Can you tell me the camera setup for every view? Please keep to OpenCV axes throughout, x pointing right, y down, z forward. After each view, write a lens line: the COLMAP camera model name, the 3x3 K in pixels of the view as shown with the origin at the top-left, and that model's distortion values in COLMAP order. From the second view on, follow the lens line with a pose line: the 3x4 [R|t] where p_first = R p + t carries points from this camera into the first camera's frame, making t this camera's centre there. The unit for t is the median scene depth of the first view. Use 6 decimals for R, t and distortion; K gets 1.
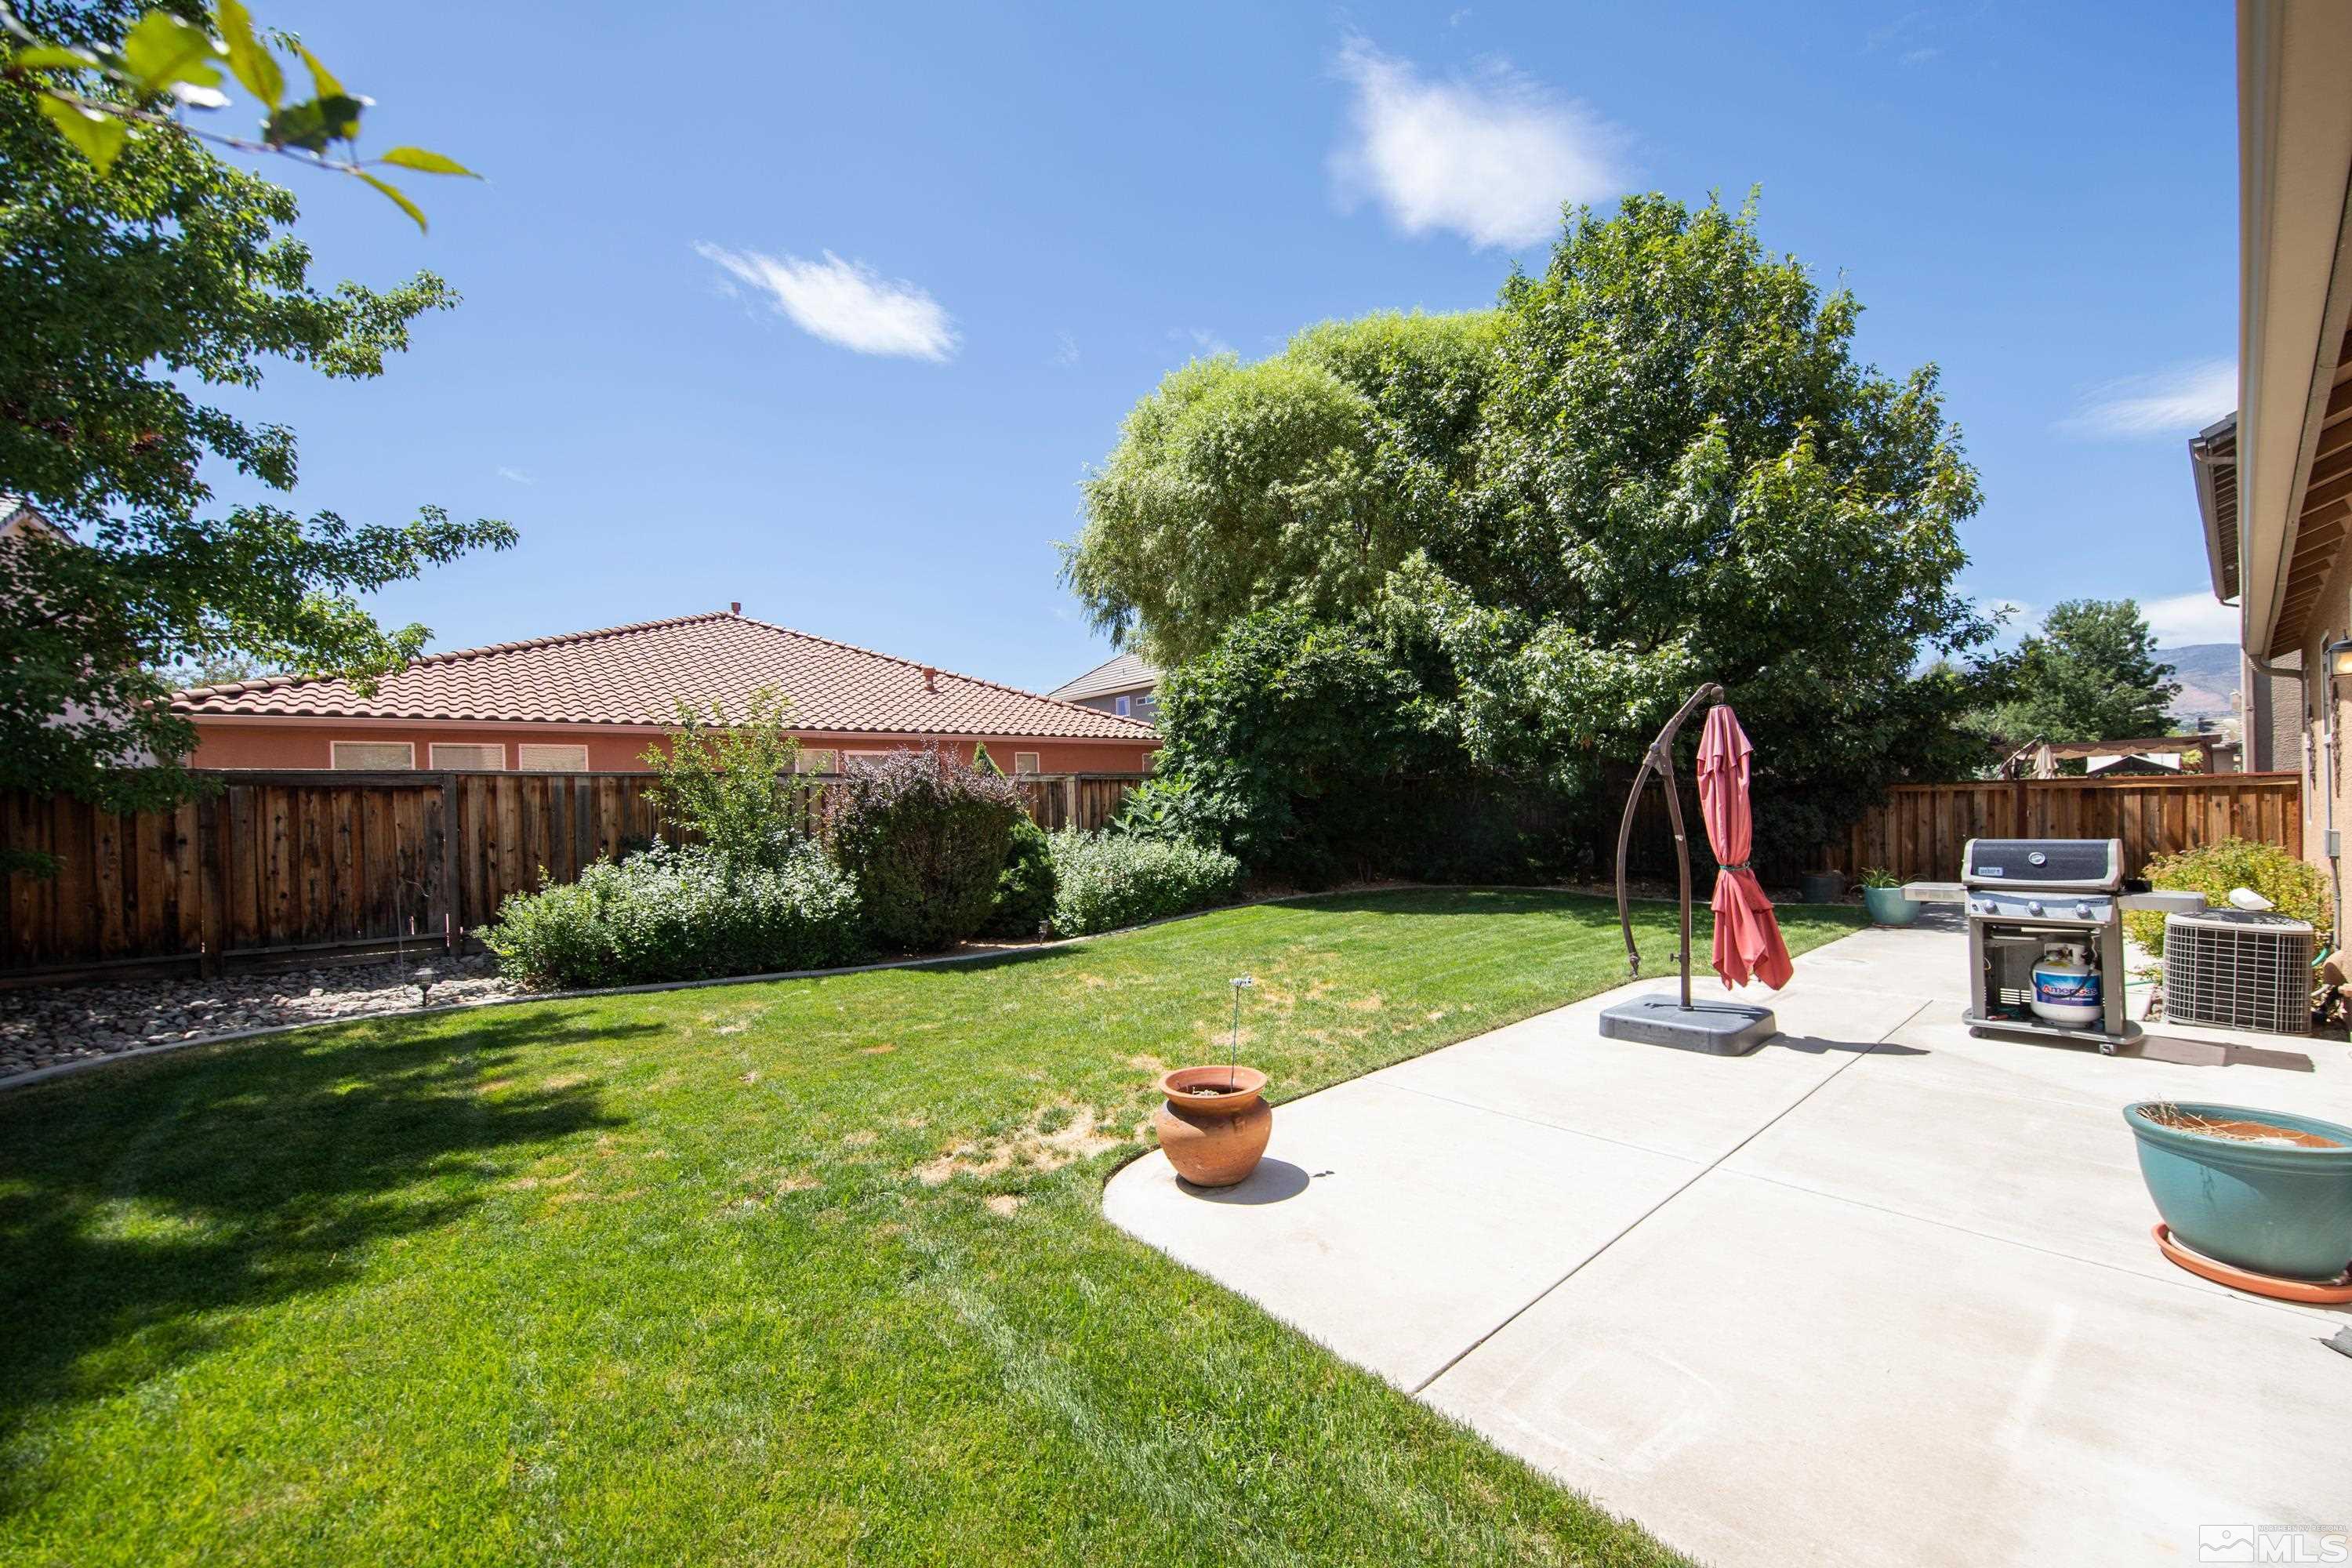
lens RADIAL K [[925.7, 0, 1189.5], [0, 925.7, 783.8], [0, 0, 1]] dist [-0.000385, 0.000081]
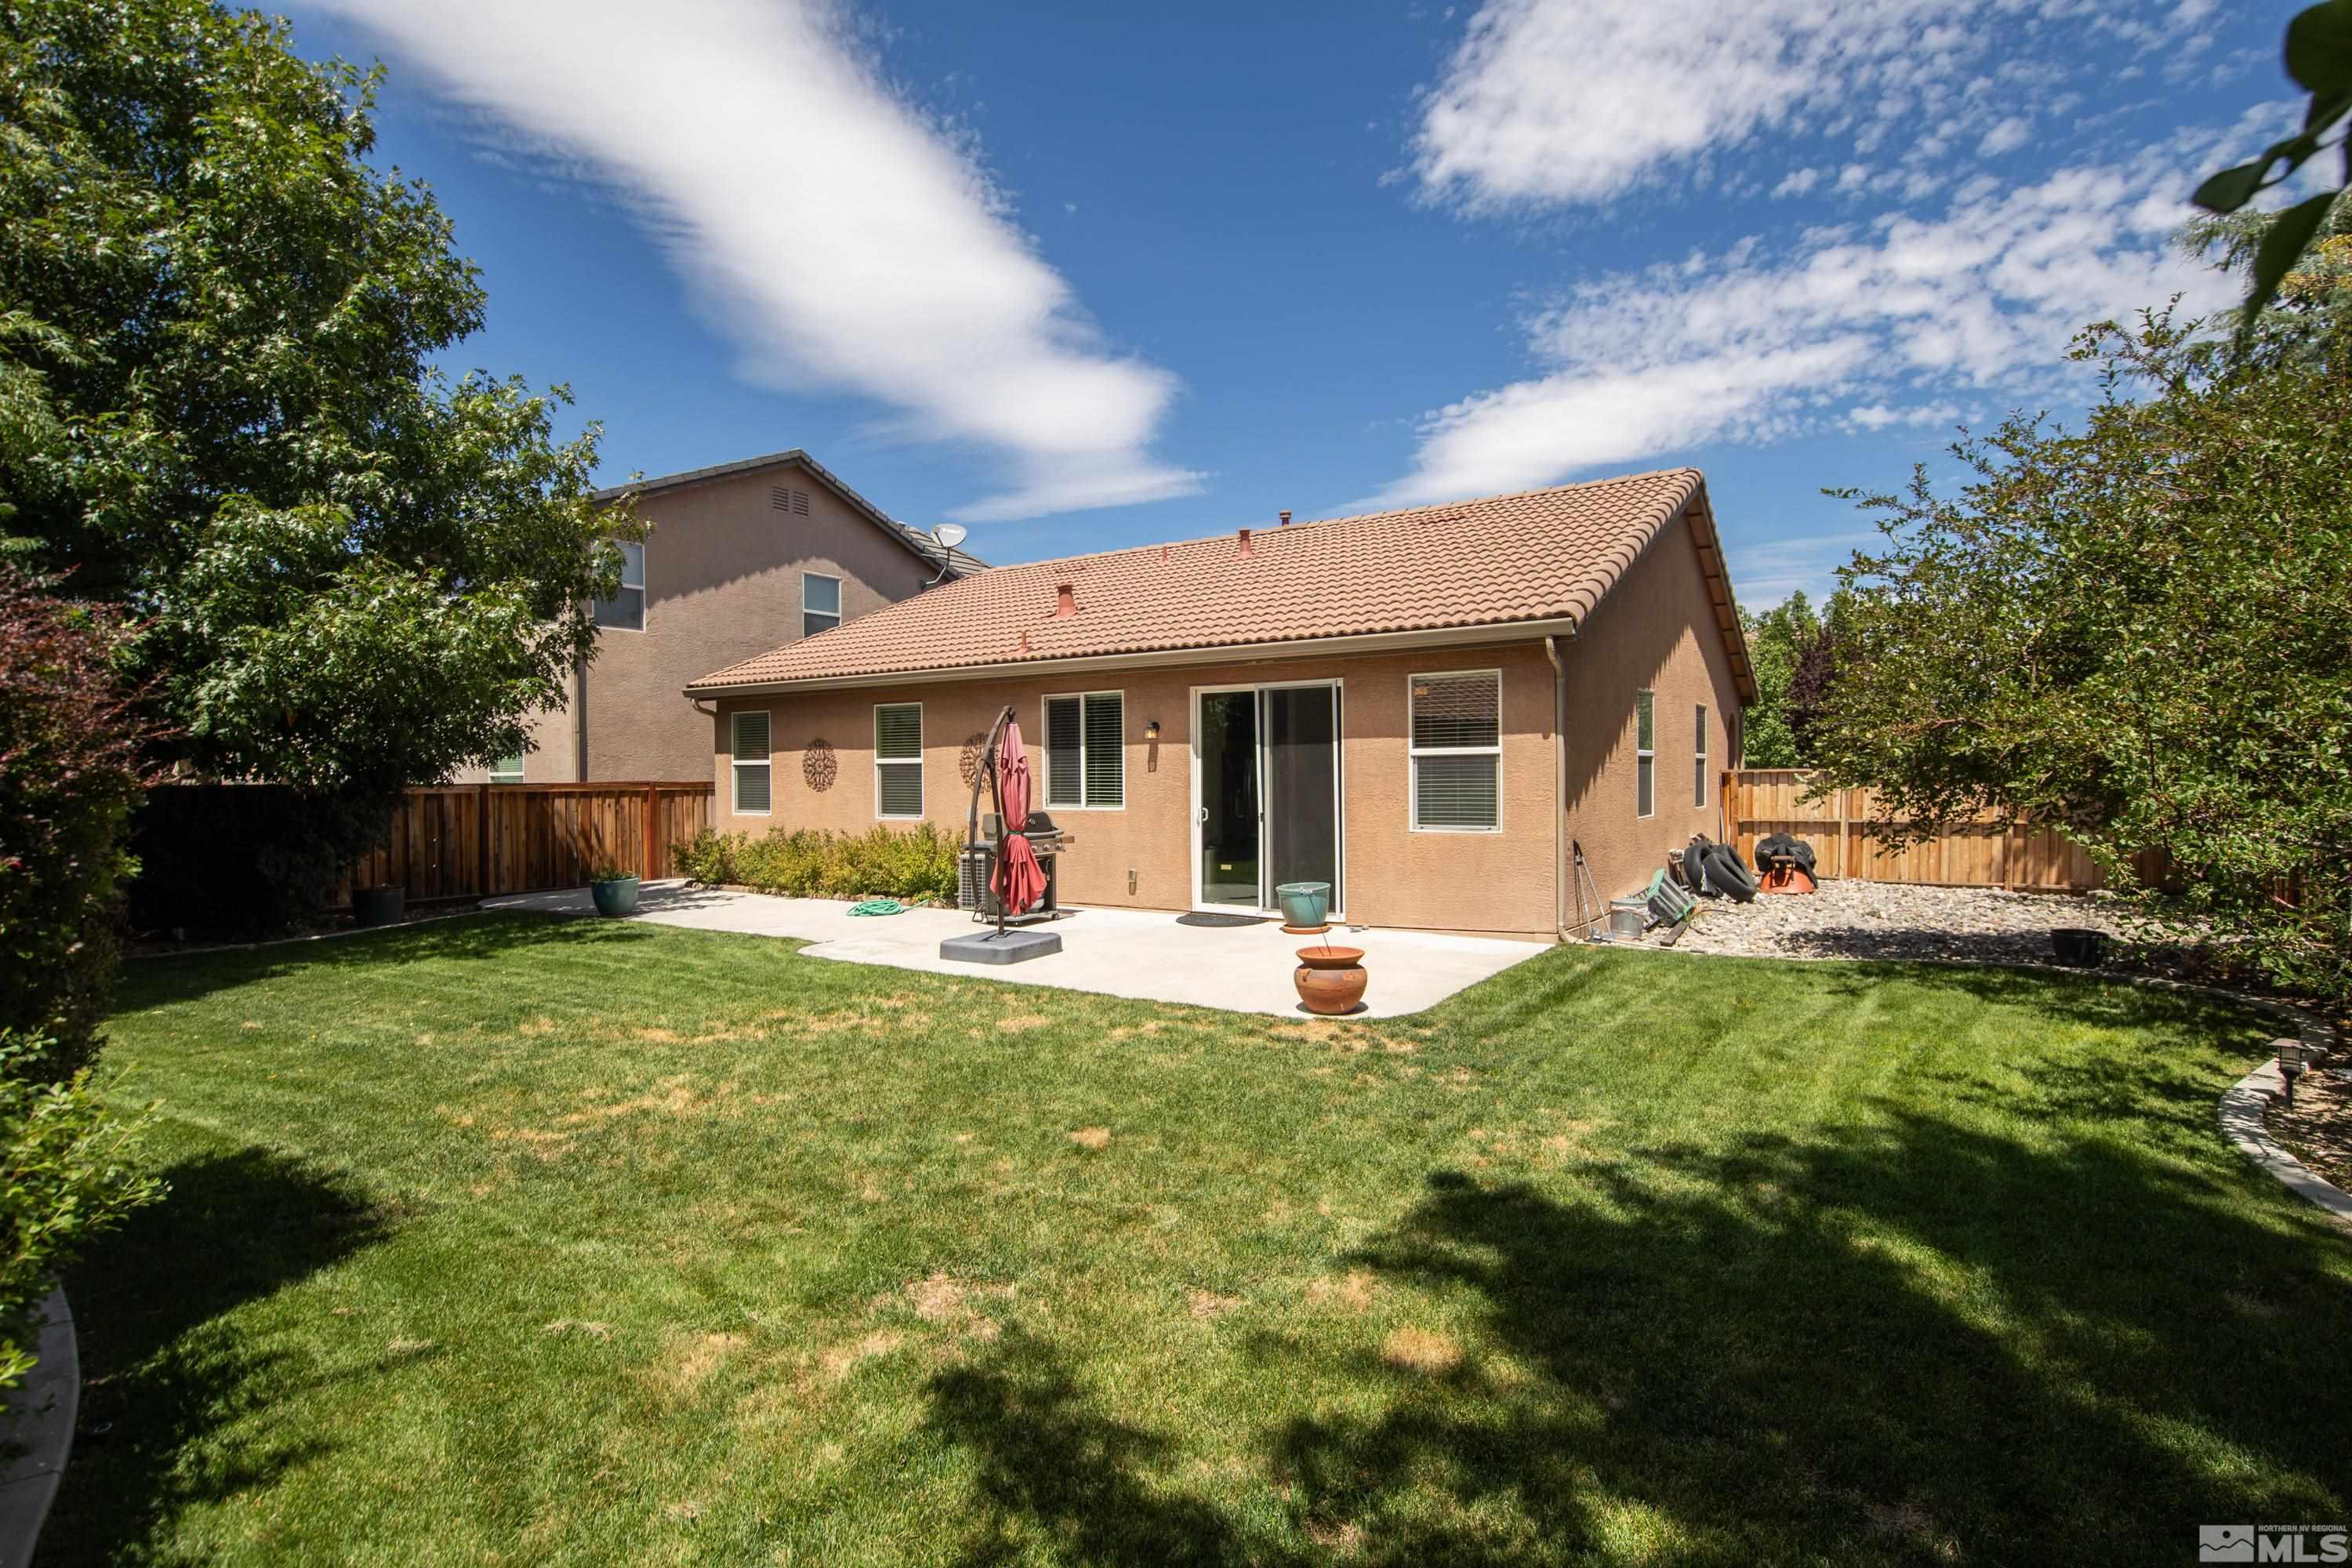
lens RADIAL K [[1144.2, 0, 1176.2], [0, 1144.2, 778.1], [0, 0, 1]] dist [-0.001571, -0.000095]
pose [[-0.289060, 0.021489, 0.957070, -1.428111], [-0.000549, 0.999744, -0.022614, 0.041070], [-0.957311, -0.007062, -0.288974, 1.432977]]
